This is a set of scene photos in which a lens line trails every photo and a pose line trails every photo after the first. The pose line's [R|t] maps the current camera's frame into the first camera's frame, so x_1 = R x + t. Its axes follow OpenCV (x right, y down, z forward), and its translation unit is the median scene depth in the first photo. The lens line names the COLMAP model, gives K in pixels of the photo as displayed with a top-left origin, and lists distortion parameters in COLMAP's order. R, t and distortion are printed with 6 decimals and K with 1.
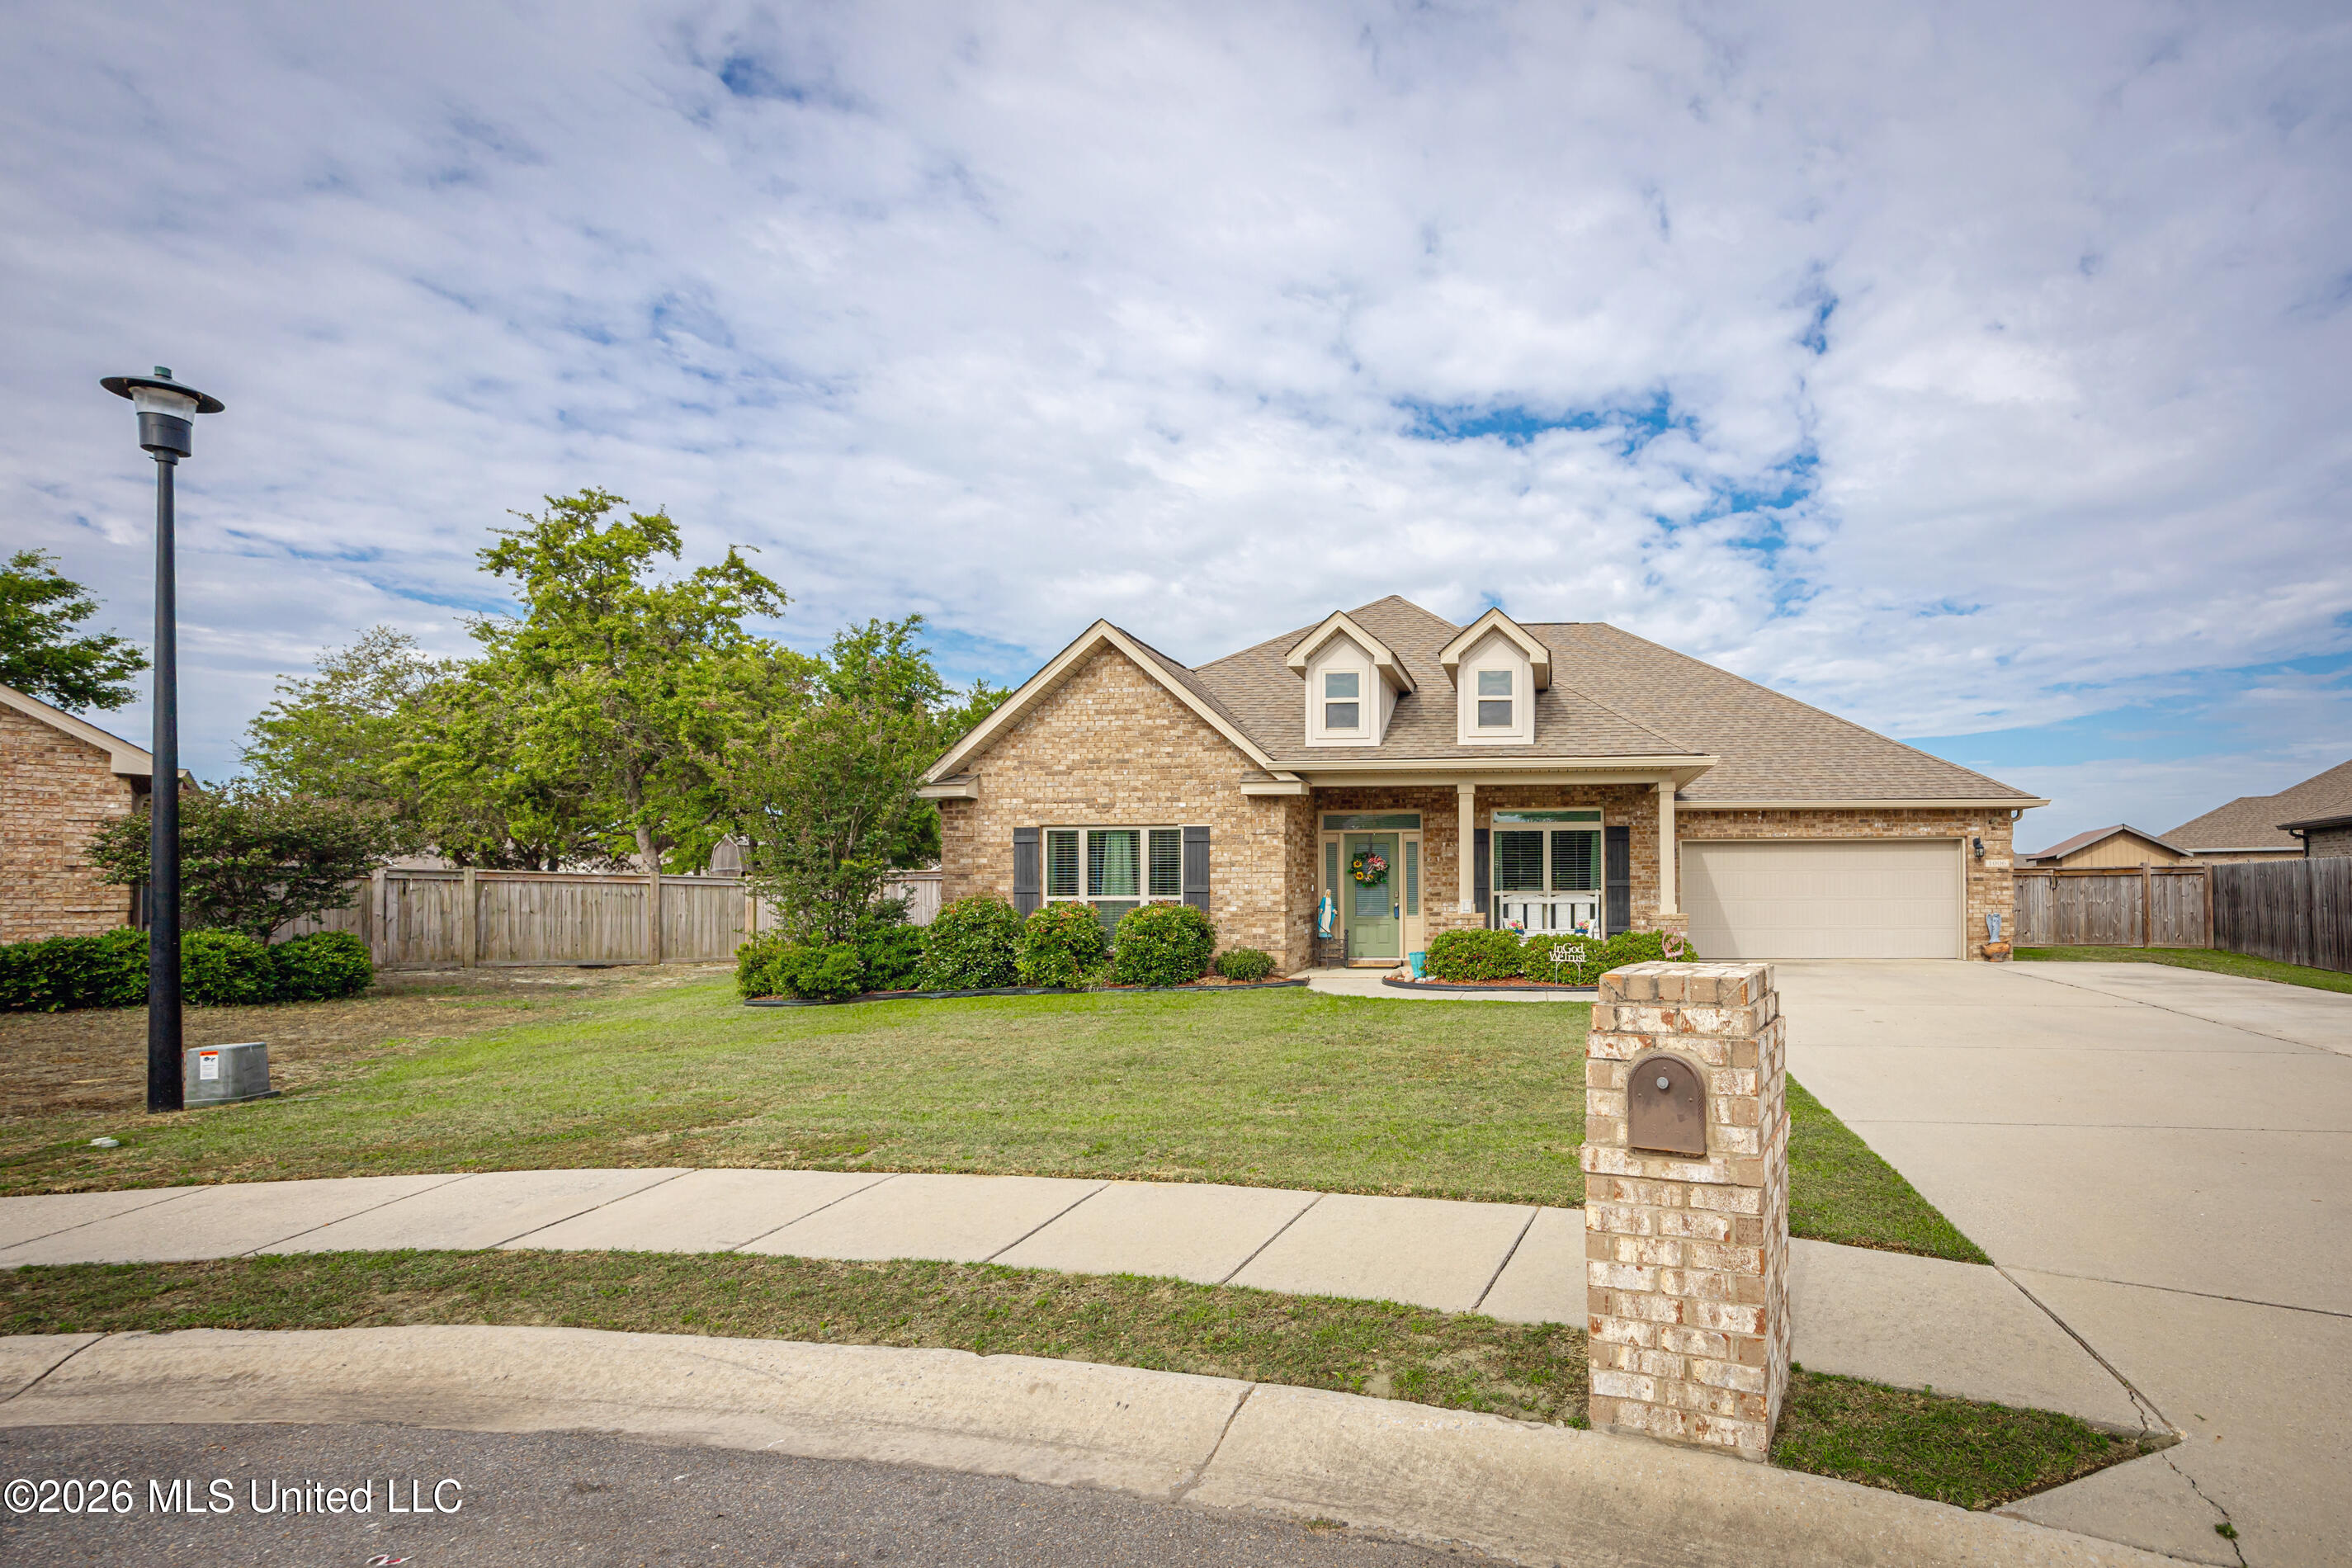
lens RADIAL K [[993.1, 0, 1213.4], [0, 993.1, 893.4], [0, 0, 1]] dist [0.000941, -0.000929]
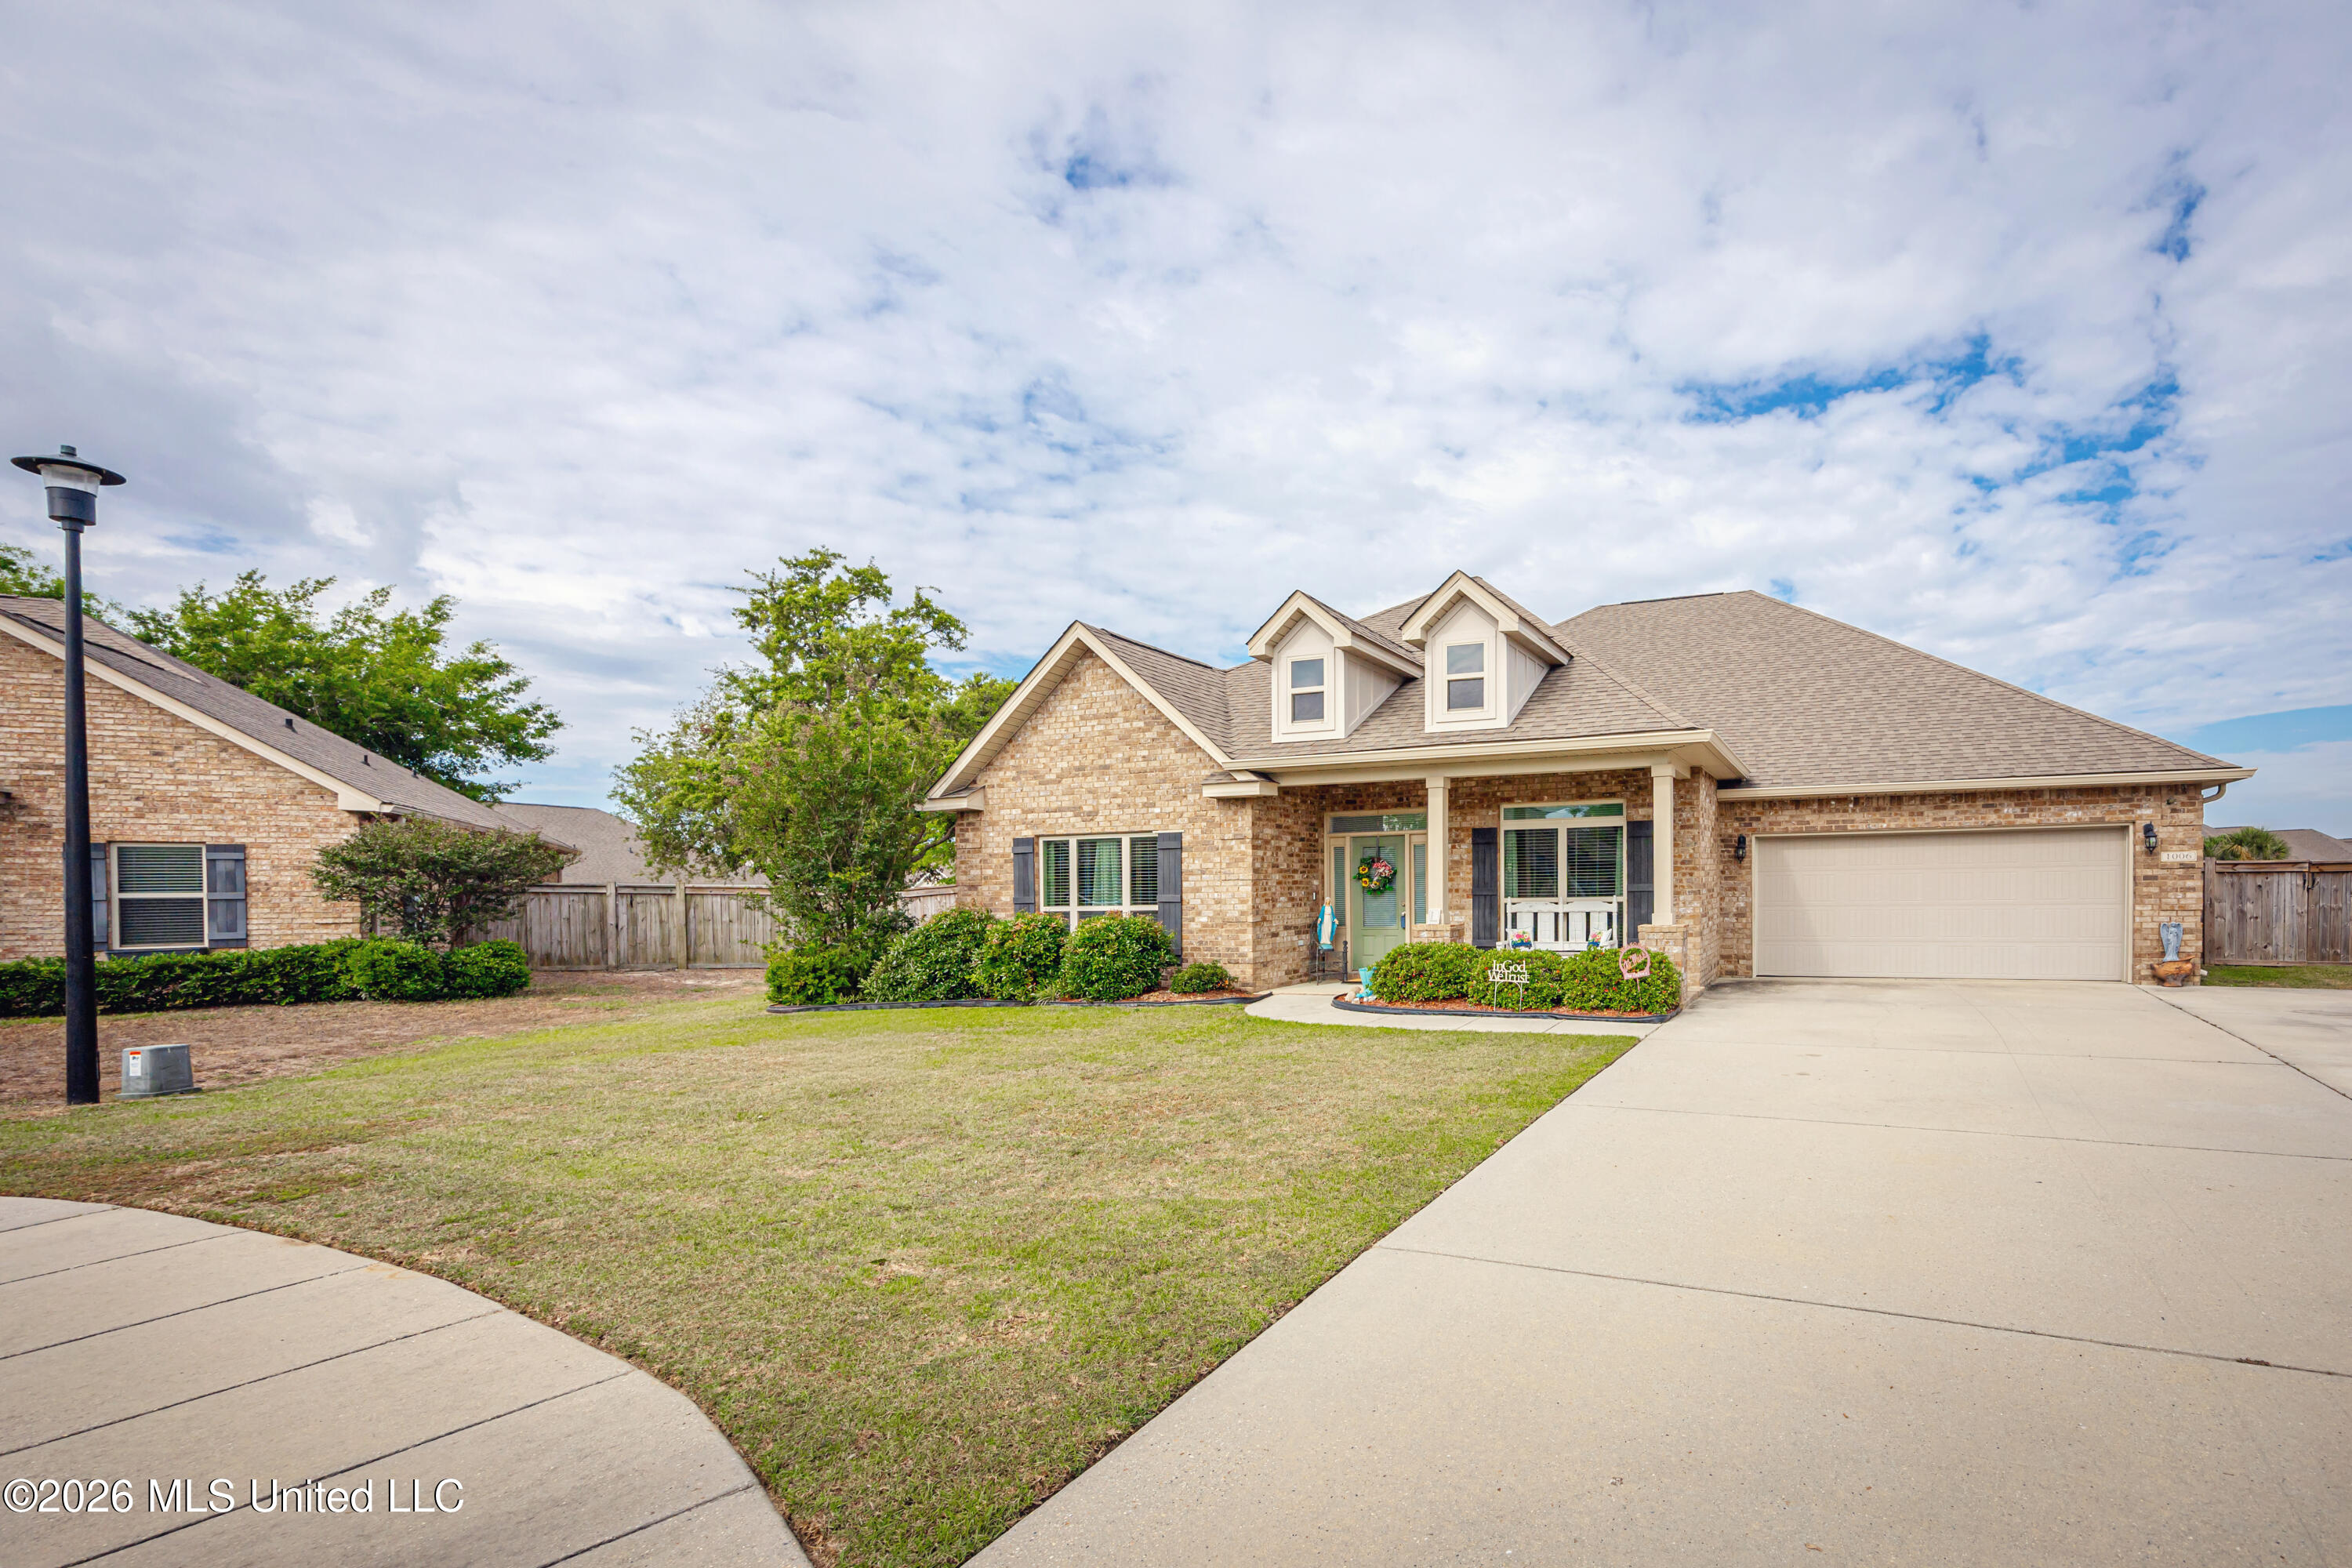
lens RADIAL K [[929.1, 0, 1291.9], [0, 929.1, 936.3], [0, 0, 1]] dist [-0.001947, 0.000437]
pose [[0.973258, 0.001543, -0.229708, 0.278696], [0.007764, 0.999185, 0.039610, -0.002289], [0.229582, -0.040334, 0.972453, 0.142507]]
